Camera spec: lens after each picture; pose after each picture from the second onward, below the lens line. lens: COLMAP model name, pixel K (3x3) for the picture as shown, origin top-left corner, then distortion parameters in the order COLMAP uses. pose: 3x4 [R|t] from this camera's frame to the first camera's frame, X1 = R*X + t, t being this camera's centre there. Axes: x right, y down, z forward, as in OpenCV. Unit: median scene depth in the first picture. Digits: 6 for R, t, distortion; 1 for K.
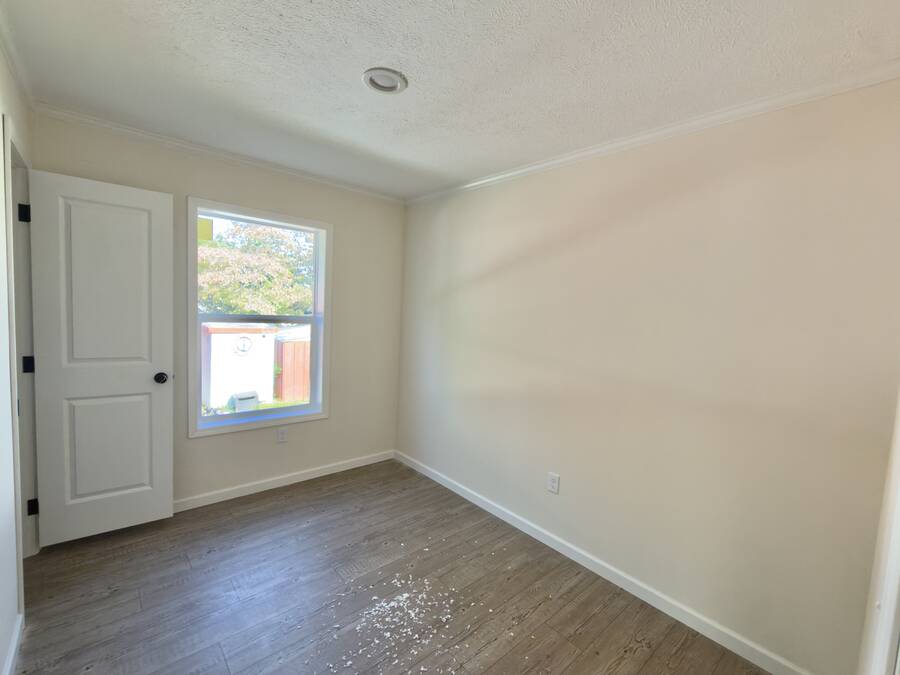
lens RADIAL K [[393.6, 0, 450.0], [0, 393.6, 337.5], [0, 0, 1]] dist [-0.006323, 0.000012]
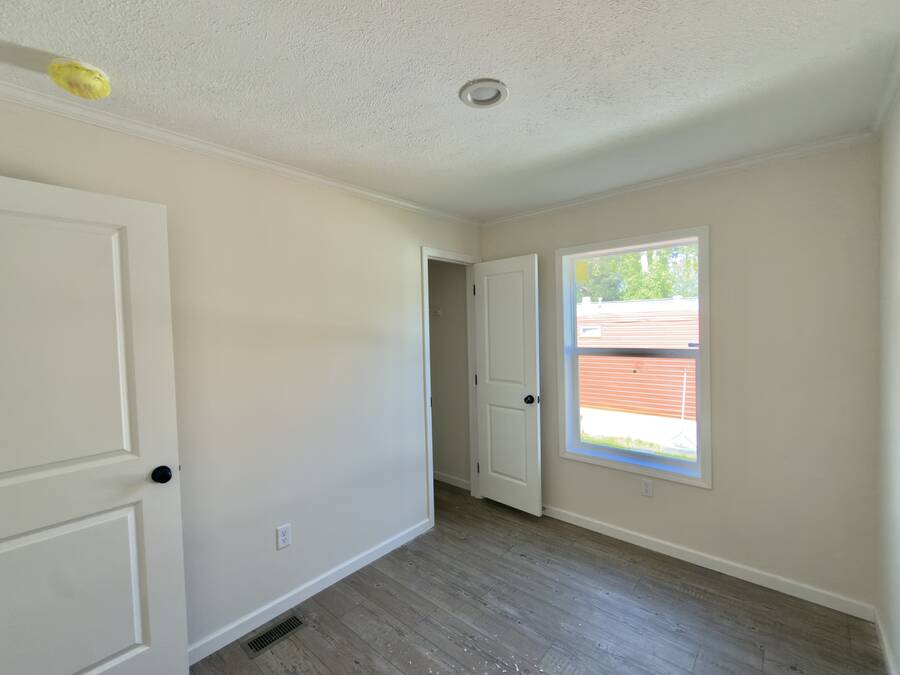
lens RADIAL K [[396.2, 0, 450.0], [0, 396.2, 337.5], [0, 0, 1]] dist [-0.000932, 0.000226]
pose [[0.120378, -0.033419, -0.992166, 0.455133], [-0.048217, 0.998057, -0.039467, -0.029655], [0.991557, 0.052590, 0.118532, 0.524696]]
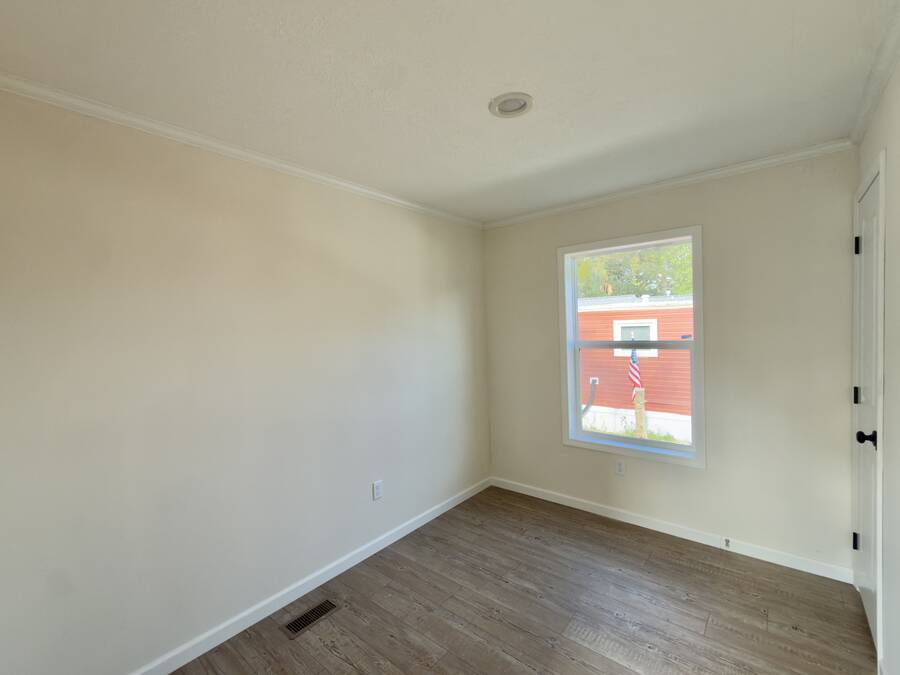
lens RADIAL K [[397.9, 0, 449.9], [0, 397.9, 331.4], [0, 0, 1]] dist [0.000852, -0.000631]
pose [[0.148939, -0.049667, -0.987598, 0.499058], [-0.039810, 0.997627, -0.056175, -0.007125], [0.988045, 0.047683, 0.146608, 0.447769]]
